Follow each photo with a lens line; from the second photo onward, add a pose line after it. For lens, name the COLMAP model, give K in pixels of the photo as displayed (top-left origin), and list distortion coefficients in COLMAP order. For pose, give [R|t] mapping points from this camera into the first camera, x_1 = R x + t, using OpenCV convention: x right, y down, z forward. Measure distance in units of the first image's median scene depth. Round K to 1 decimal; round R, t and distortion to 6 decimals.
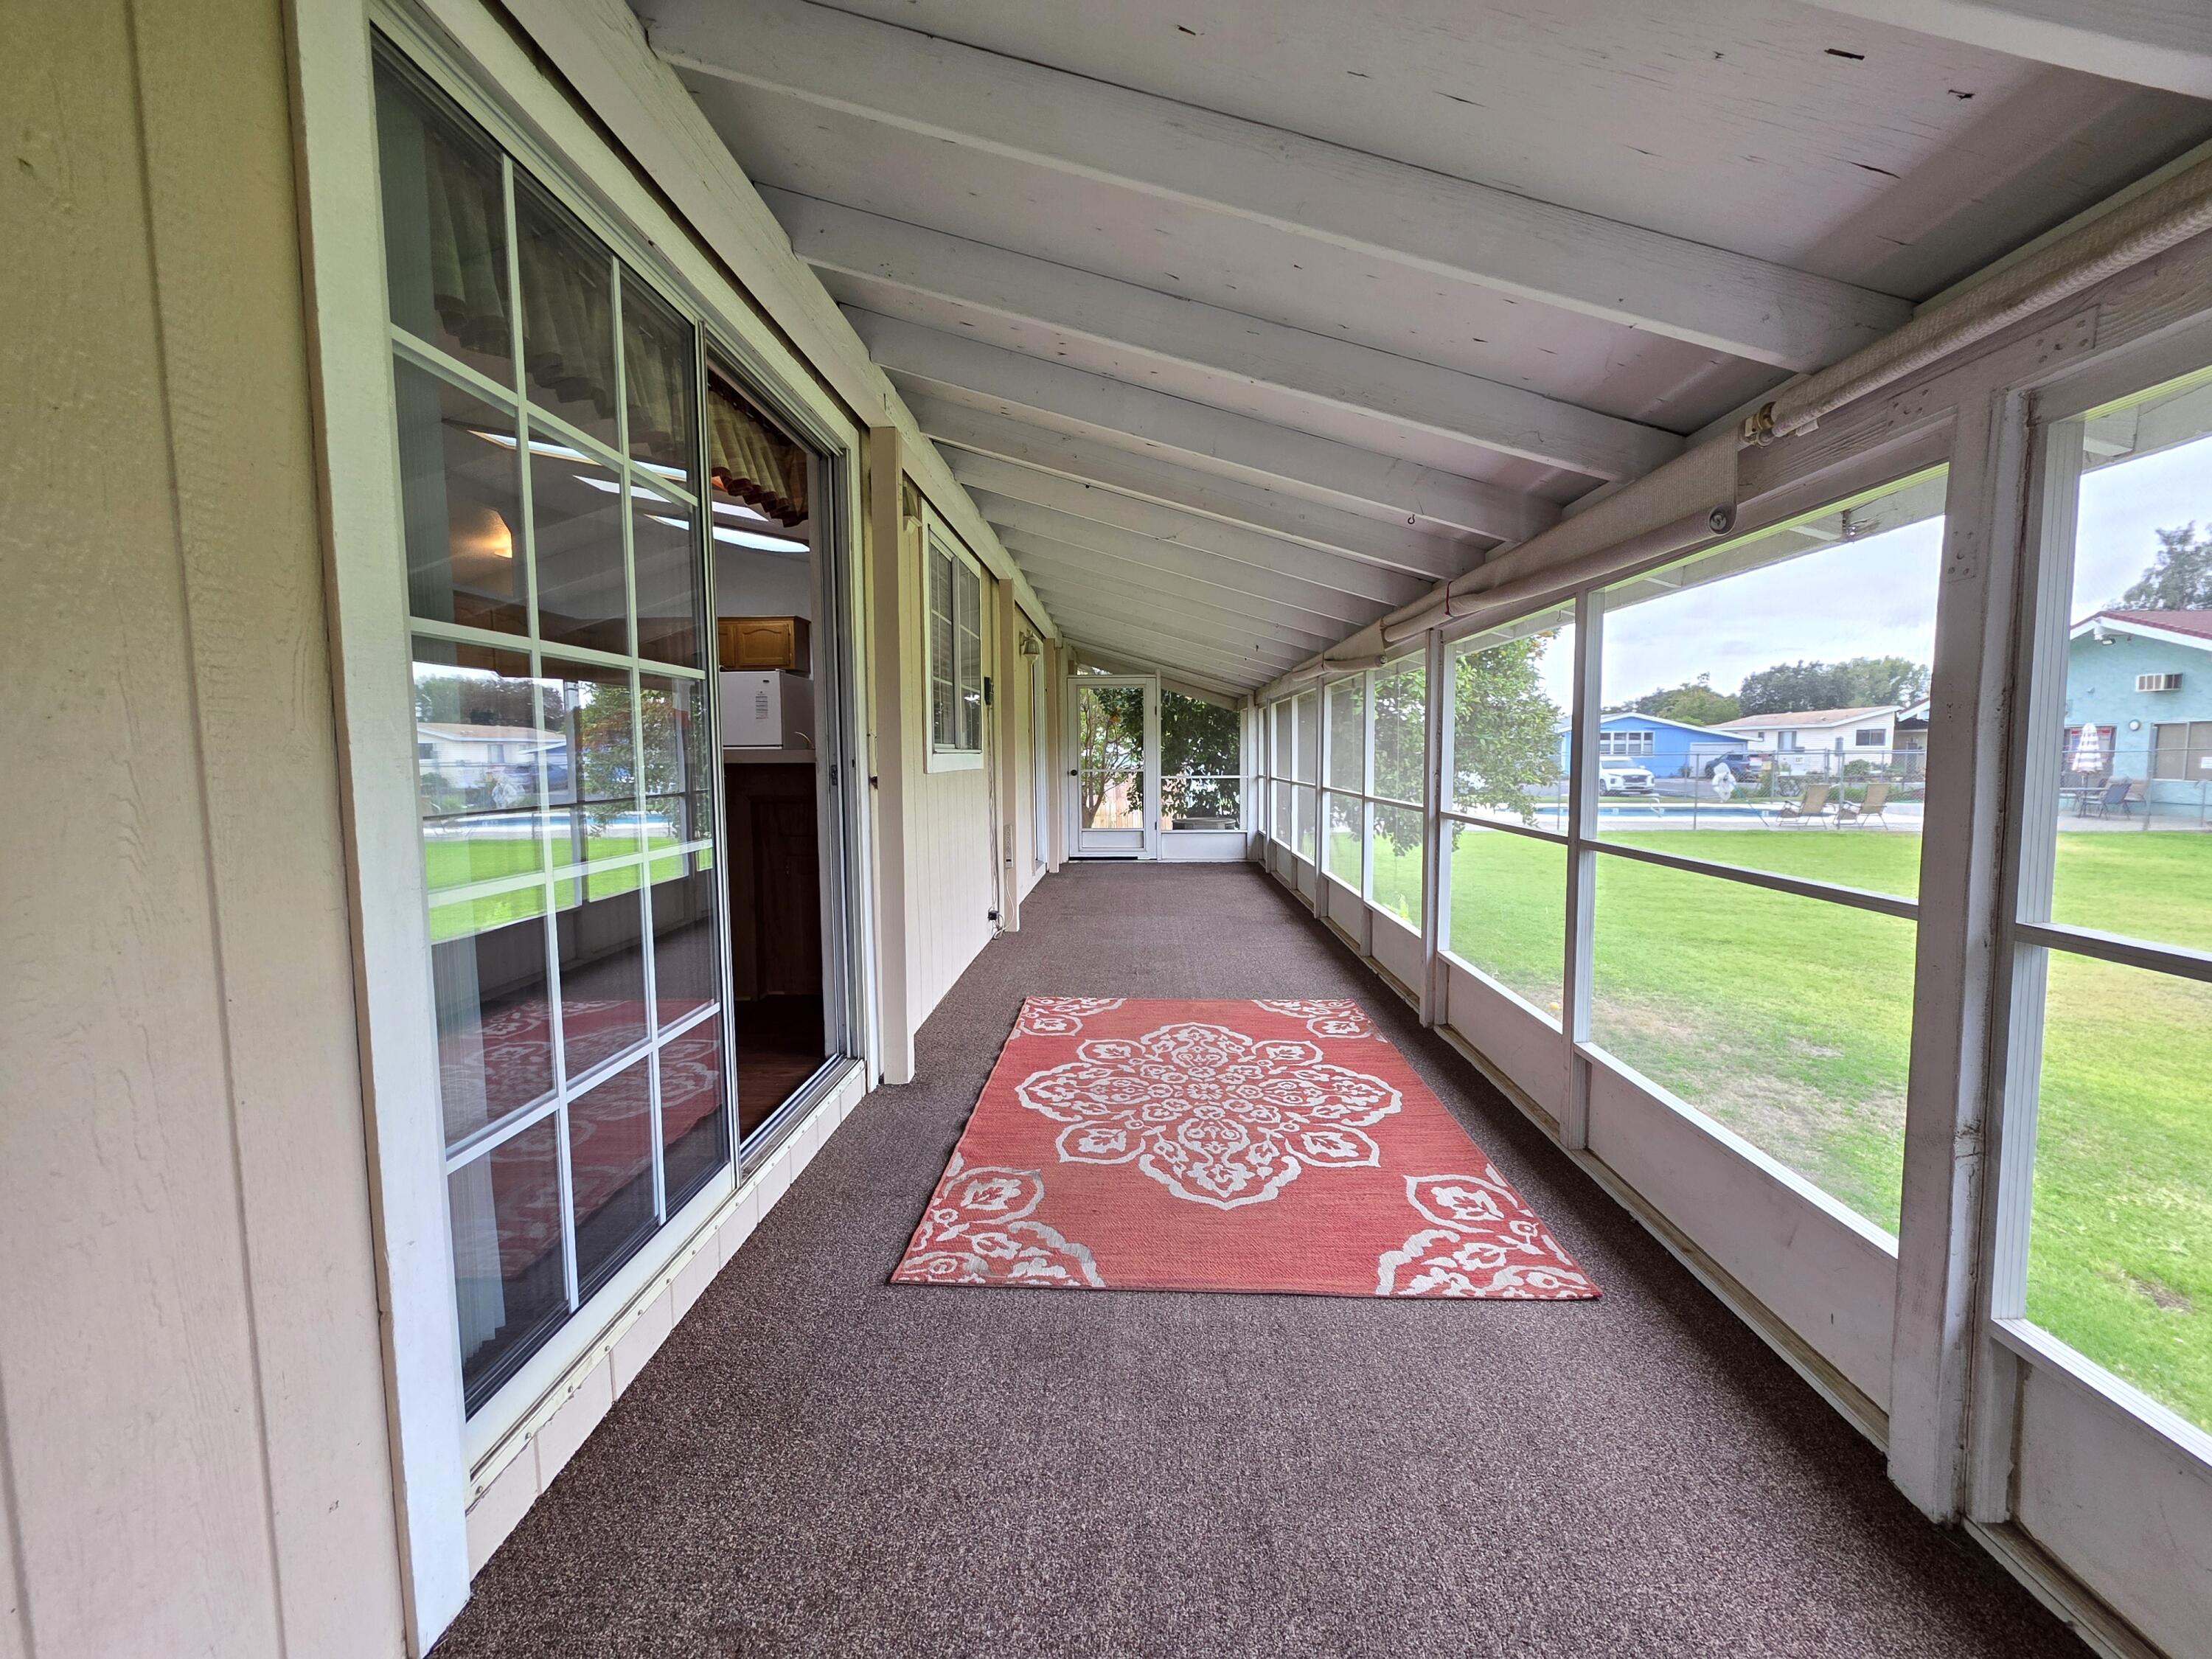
lens RADIAL K [[879.8, 0, 1115.7], [0, 879.8, 823.4], [0, 0, 1]] dist [0.000136, 0.001801]
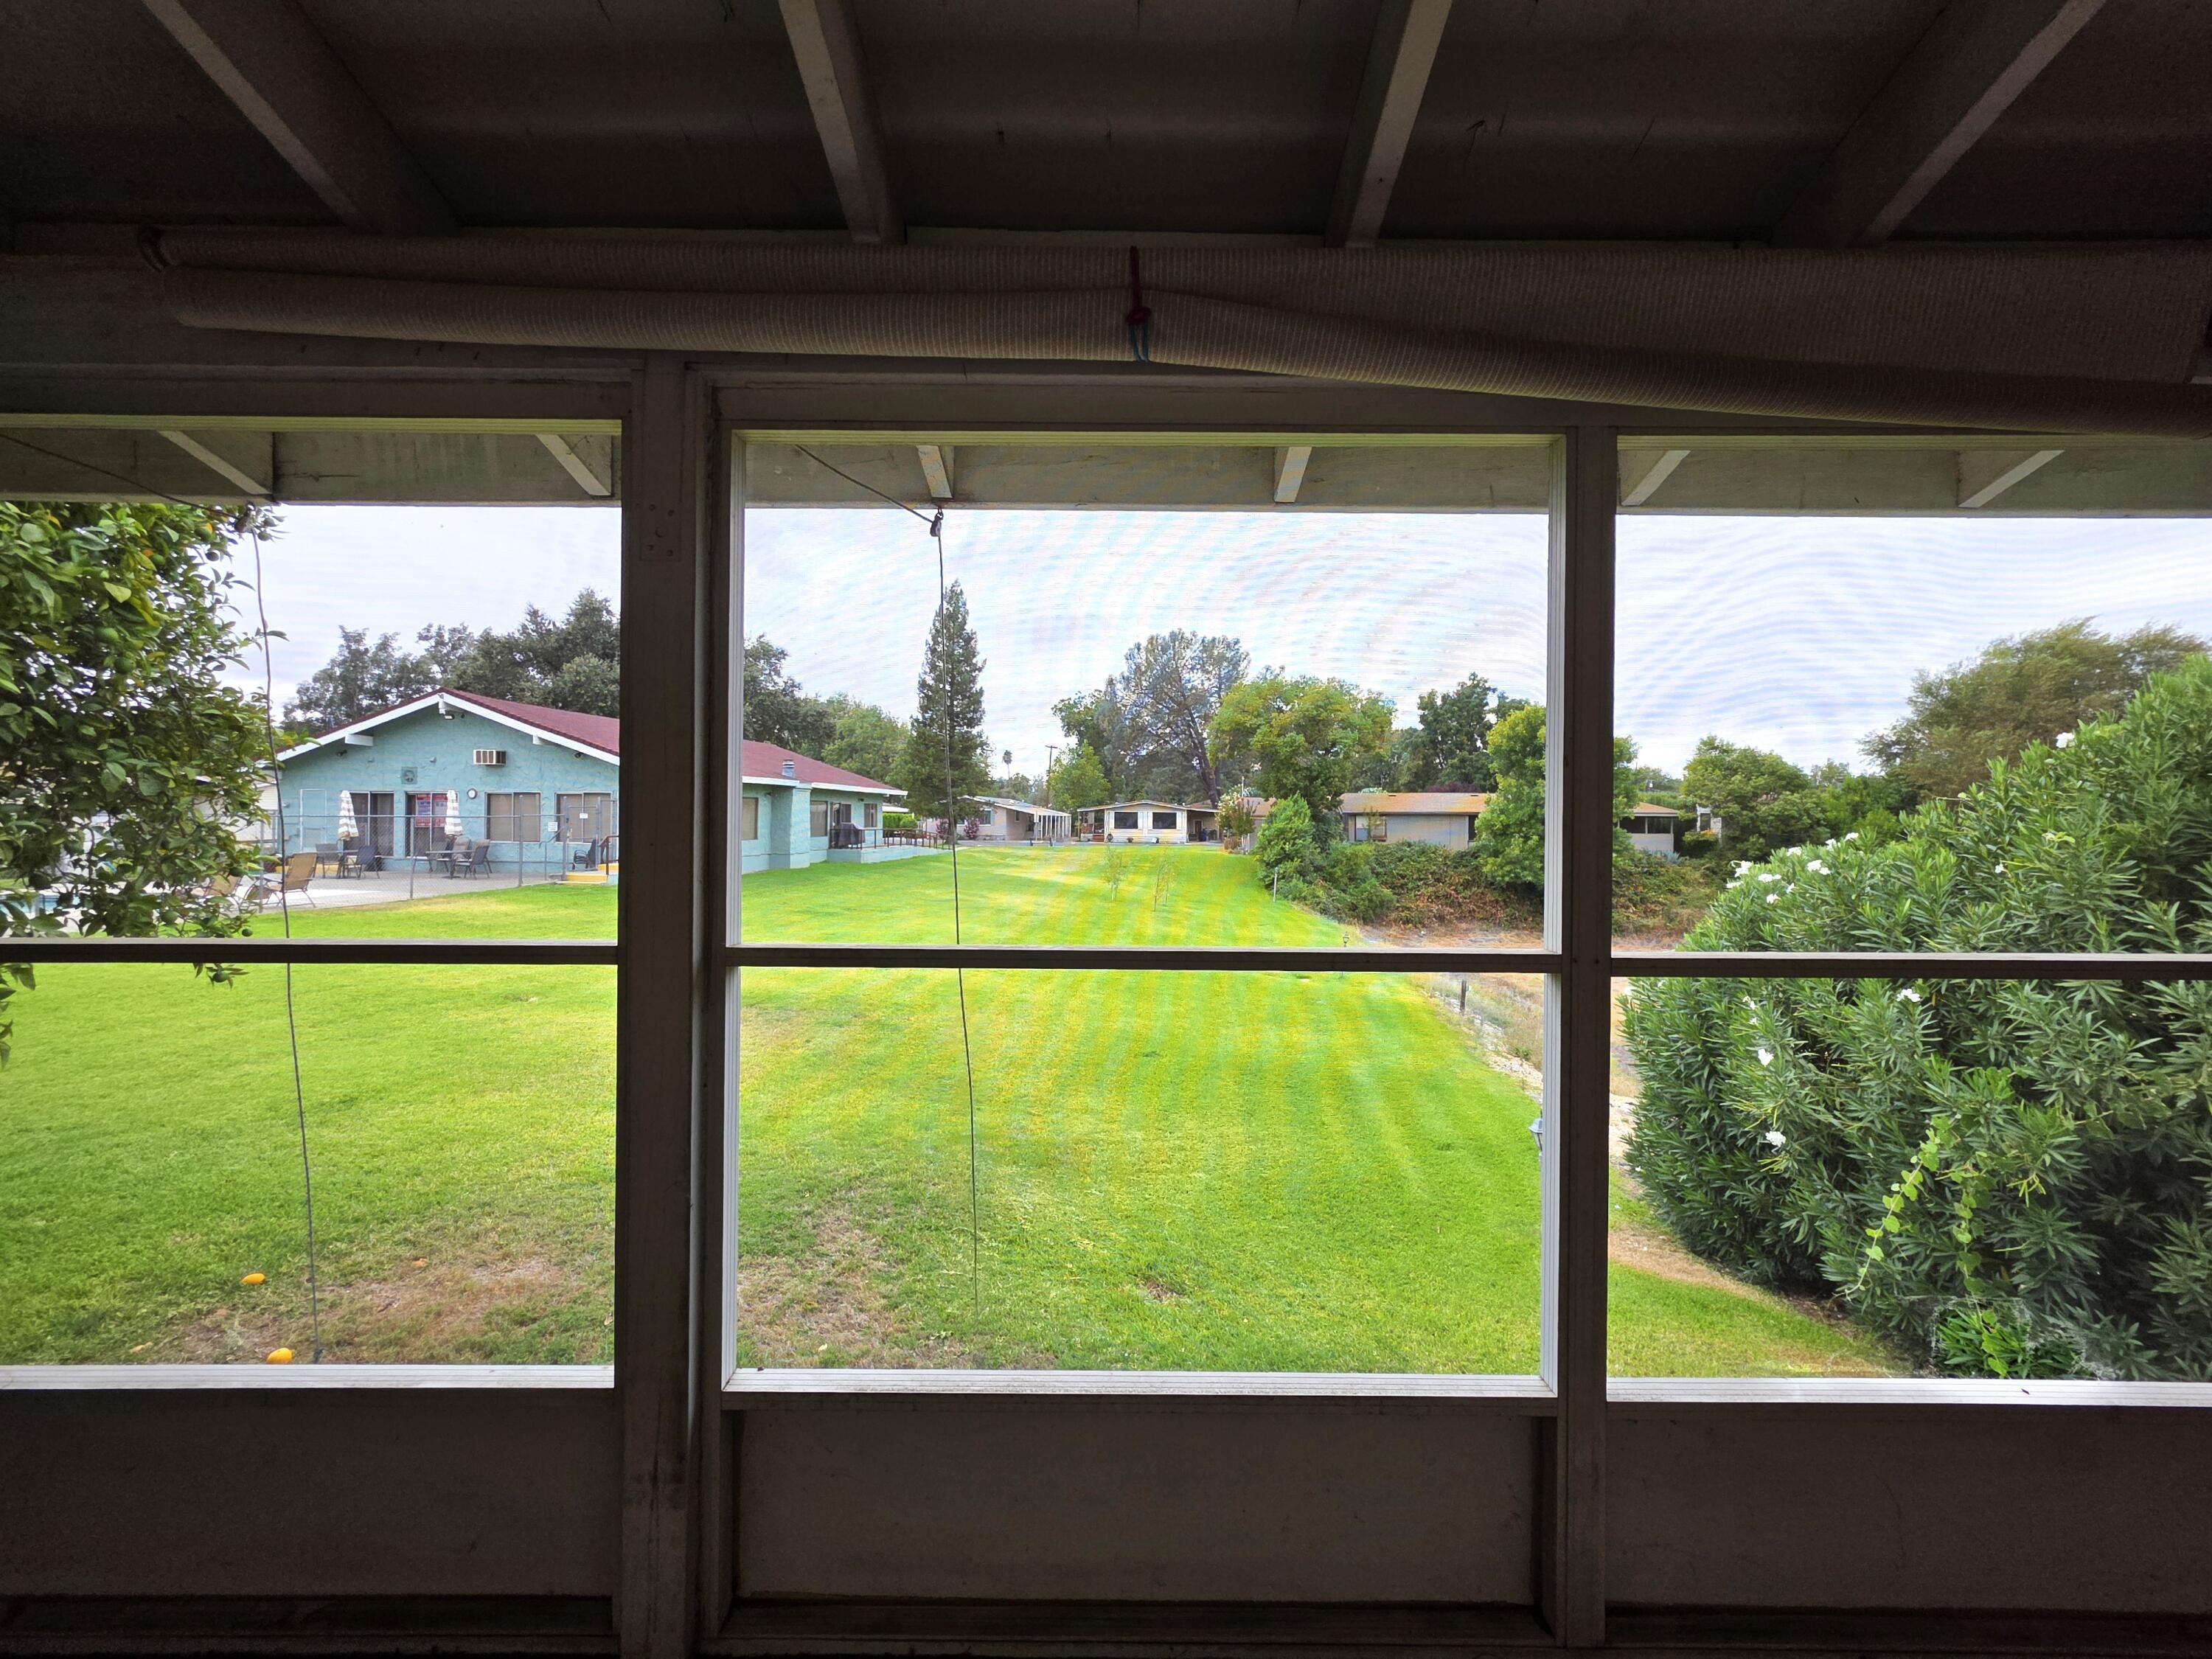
lens RADIAL K [[879.8, 0, 1108.8], [0, 879.8, 831.2], [0, 0, 1]] dist [0.000136, 0.001801]
pose [[-0.030060, -0.006258, 0.999529, 0.014060], [0.072614, 0.997324, 0.008428, -0.014936], [-0.996907, 0.072833, -0.029525, 0.239488]]
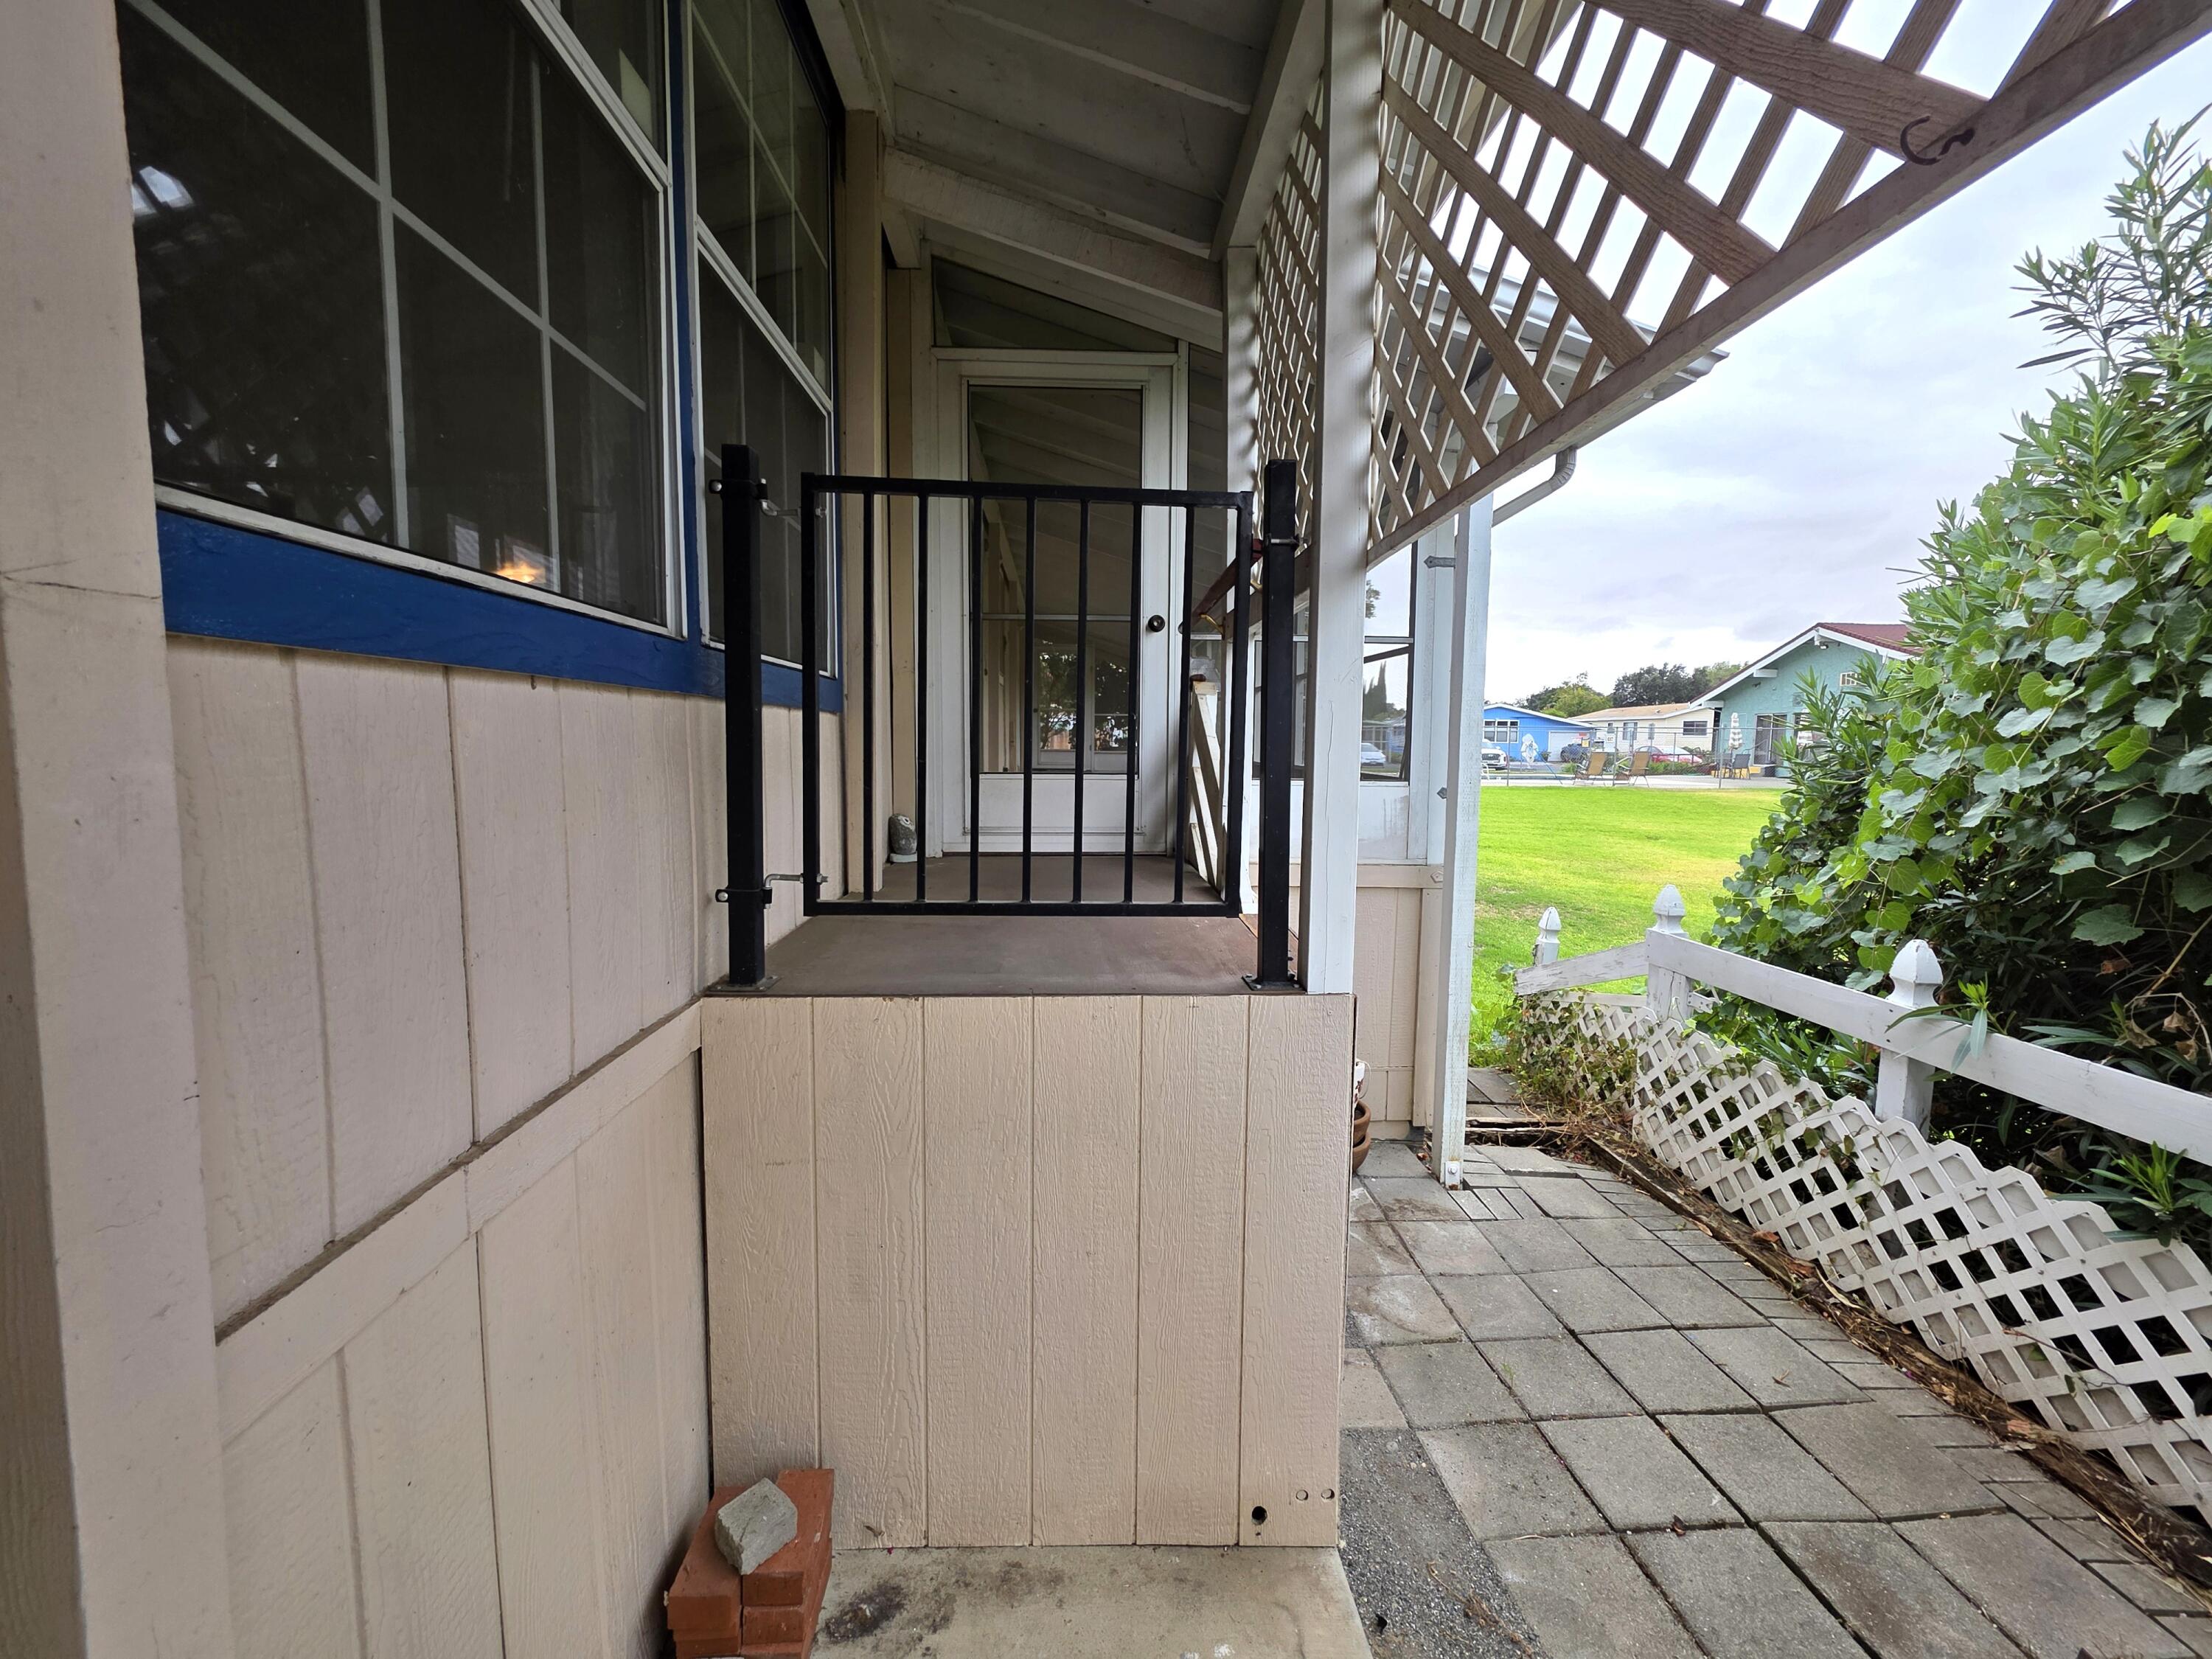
lens RADIAL K [[879.8, 0, 1105.9], [0, 879.8, 823.7], [0, 0, 1]] dist [0.000136, 0.001801]
pose [[0.996370, 0.008558, 0.084702, -0.022925], [-0.009668, 0.999873, 0.012703, 0.047035], [-0.084583, -0.013476, 0.996325, -0.198640]]
